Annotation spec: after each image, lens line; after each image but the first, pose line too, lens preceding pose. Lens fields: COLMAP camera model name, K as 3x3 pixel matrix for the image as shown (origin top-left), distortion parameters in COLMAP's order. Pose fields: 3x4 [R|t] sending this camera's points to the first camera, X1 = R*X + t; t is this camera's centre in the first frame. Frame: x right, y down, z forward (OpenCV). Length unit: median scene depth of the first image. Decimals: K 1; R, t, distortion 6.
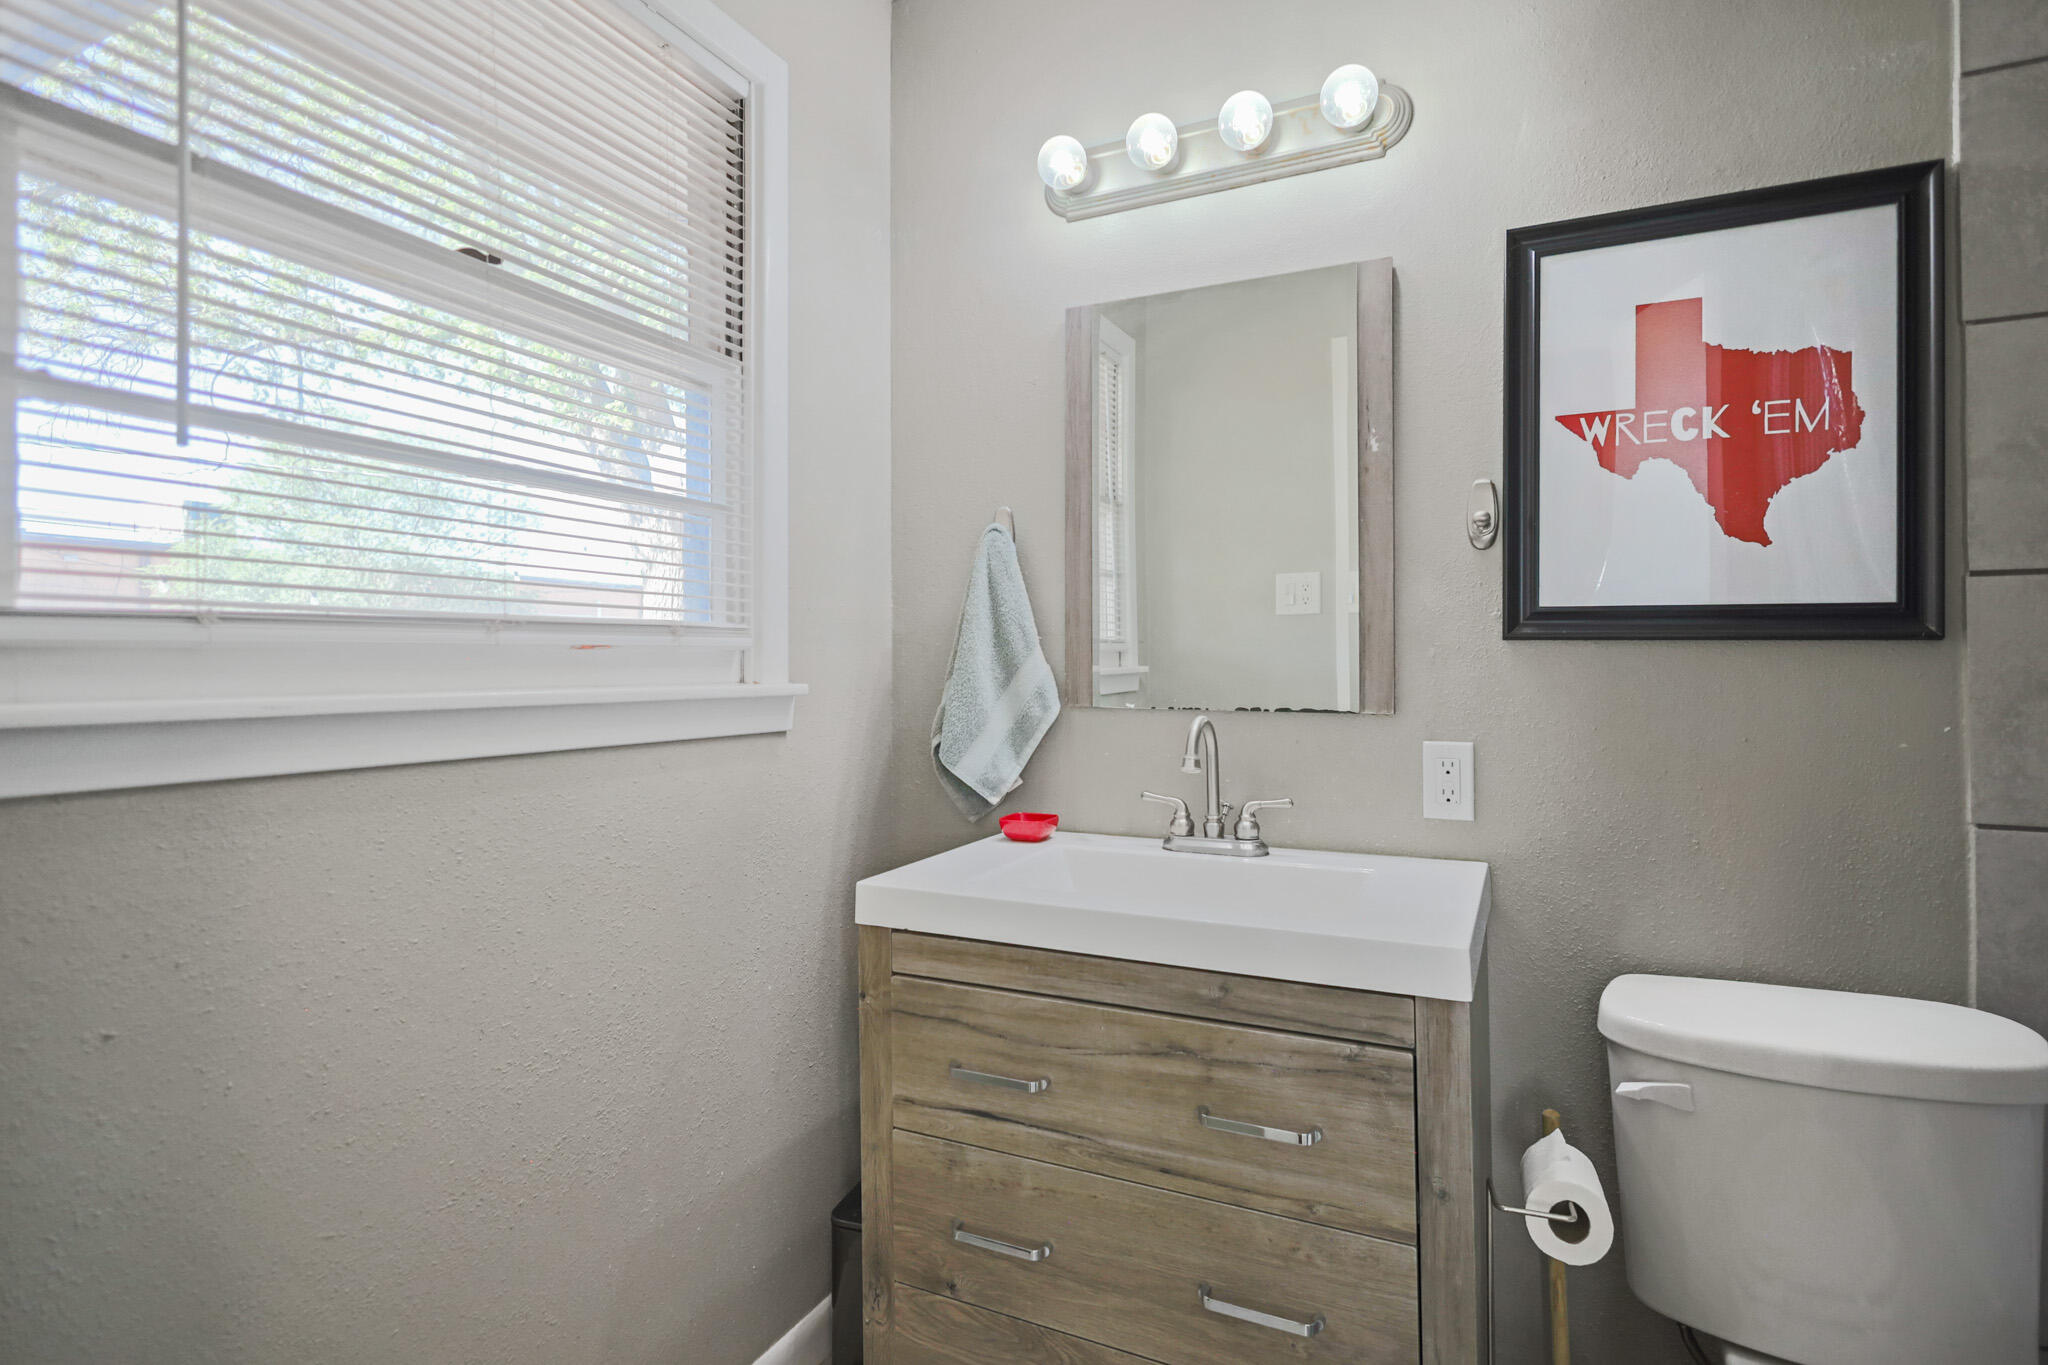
lens RADIAL K [[1014.6, 0, 1025.1], [0, 1014.6, 659.0], [0, 0, 1]] dist [-0.000719, 0.005288]
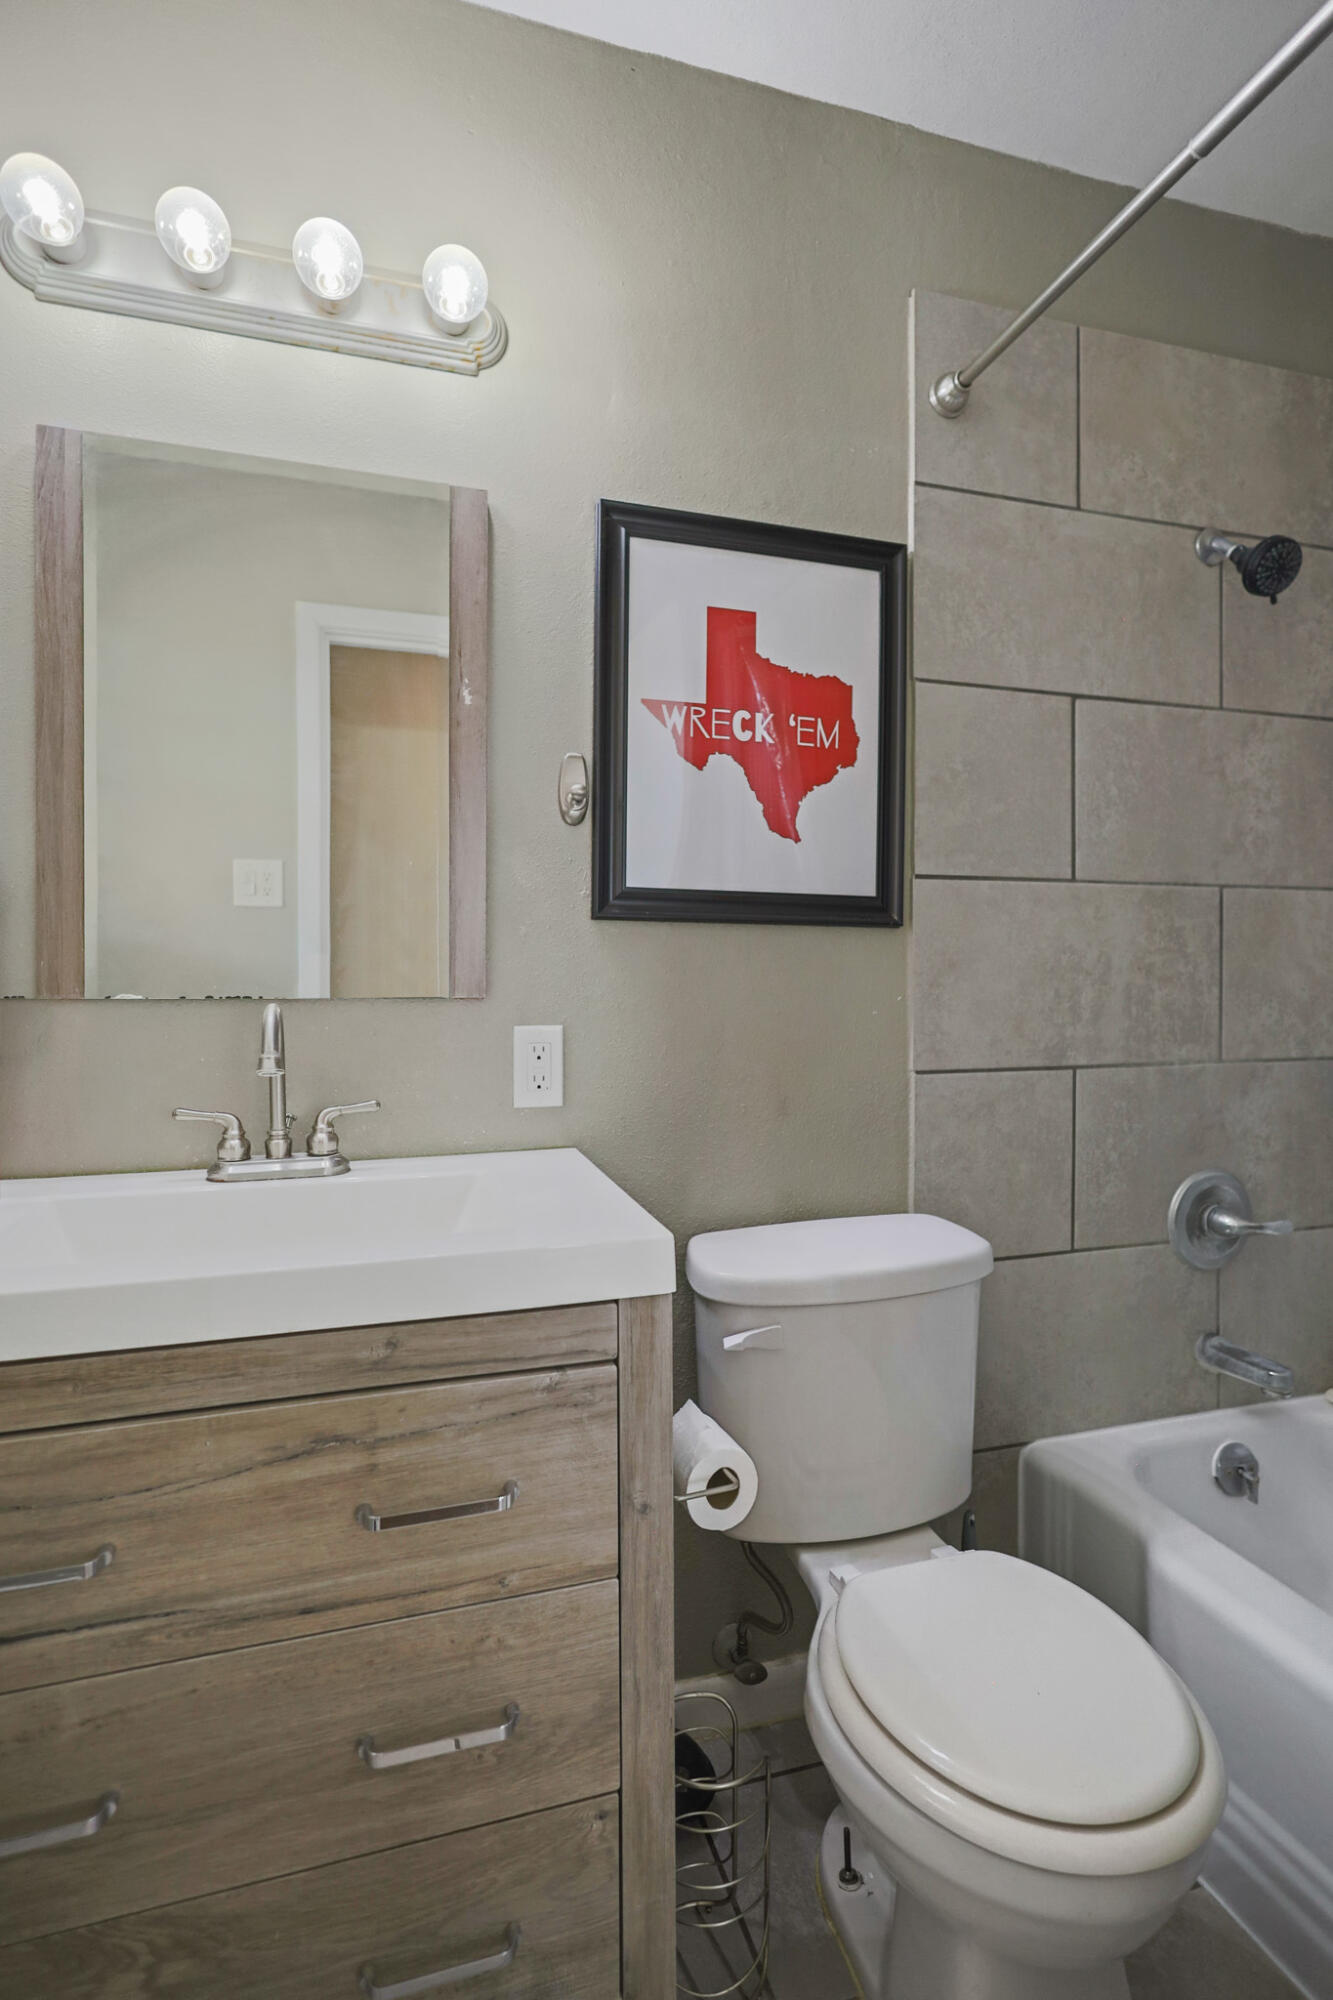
lens RADIAL K [[990.8, 0, 666.7], [0, 990.8, 989.9], [0, 0, 1]] dist [-0.000719, 0.005288]
pose [[0.736645, -0.007988, 0.676233, -0.146638], [-0.002572, 0.999890, 0.014613, 0.041332], [-0.676275, -0.012503, 0.736543, 0.287205]]
